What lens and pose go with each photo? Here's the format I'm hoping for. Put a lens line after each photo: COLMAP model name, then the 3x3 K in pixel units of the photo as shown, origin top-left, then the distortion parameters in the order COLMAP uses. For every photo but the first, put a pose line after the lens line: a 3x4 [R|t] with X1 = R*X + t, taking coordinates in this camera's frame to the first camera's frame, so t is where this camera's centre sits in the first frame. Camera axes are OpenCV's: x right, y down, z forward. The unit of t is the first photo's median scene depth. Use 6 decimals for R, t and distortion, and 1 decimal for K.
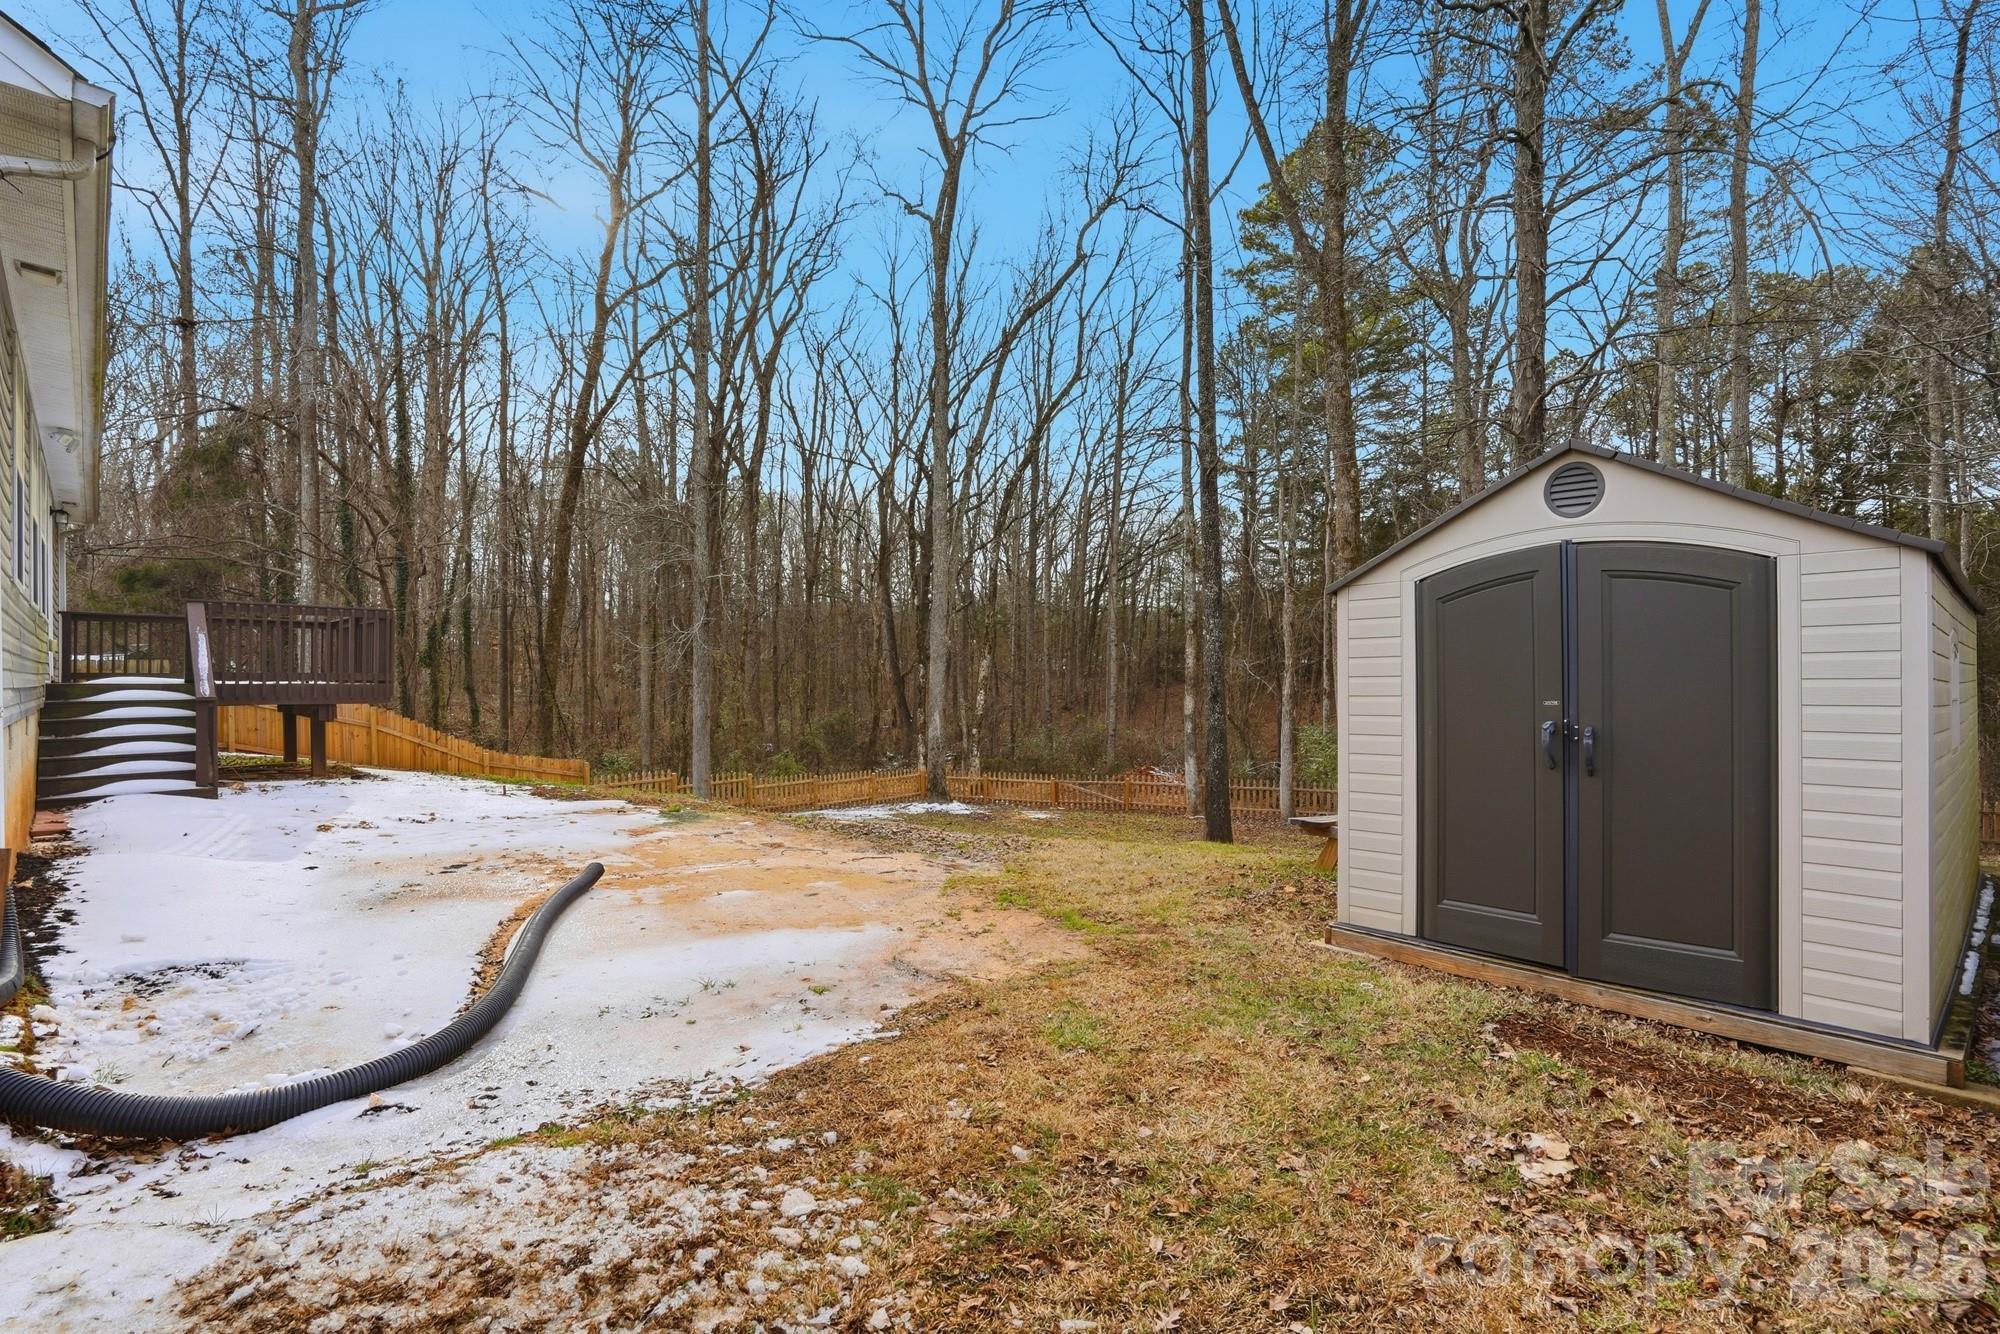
lens RADIAL K [[935.5, 0, 1000.4], [0, 935.5, 675.3], [0, 0, 1]] dist [-0.052311, 0.016814]
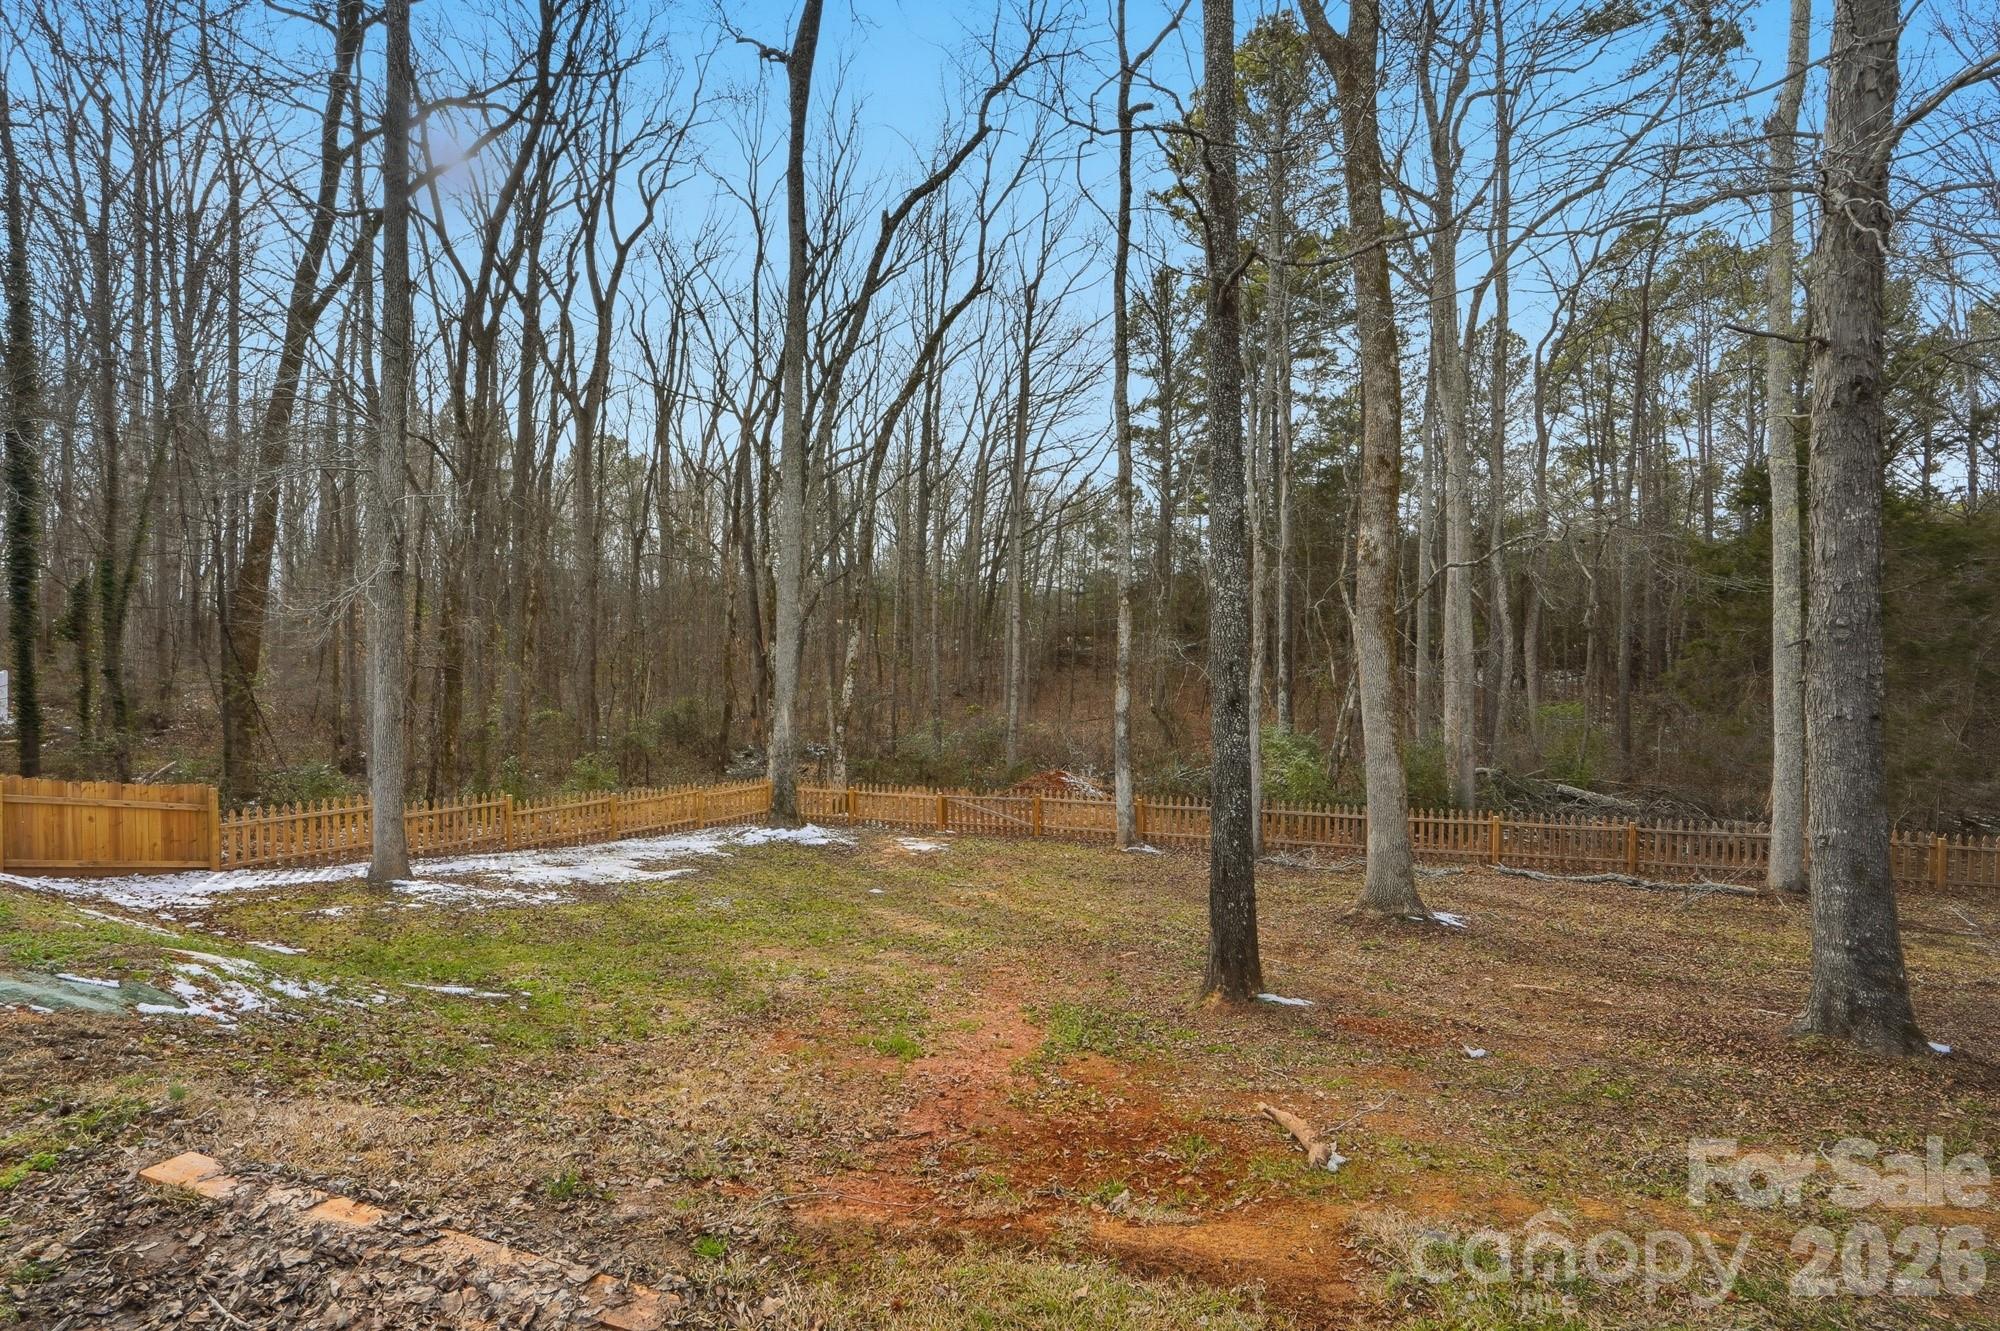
lens RADIAL K [[935.5, 0, 1000.4], [0, 935.5, 673.8], [0, 0, 1]] dist [-0.052311, 0.016814]
pose [[0.993336, 0.009606, 0.114853, 0.011168], [-0.011461, 0.999814, 0.015502, 0.000355], [-0.114683, -0.016715, 0.993262, 0.160088]]
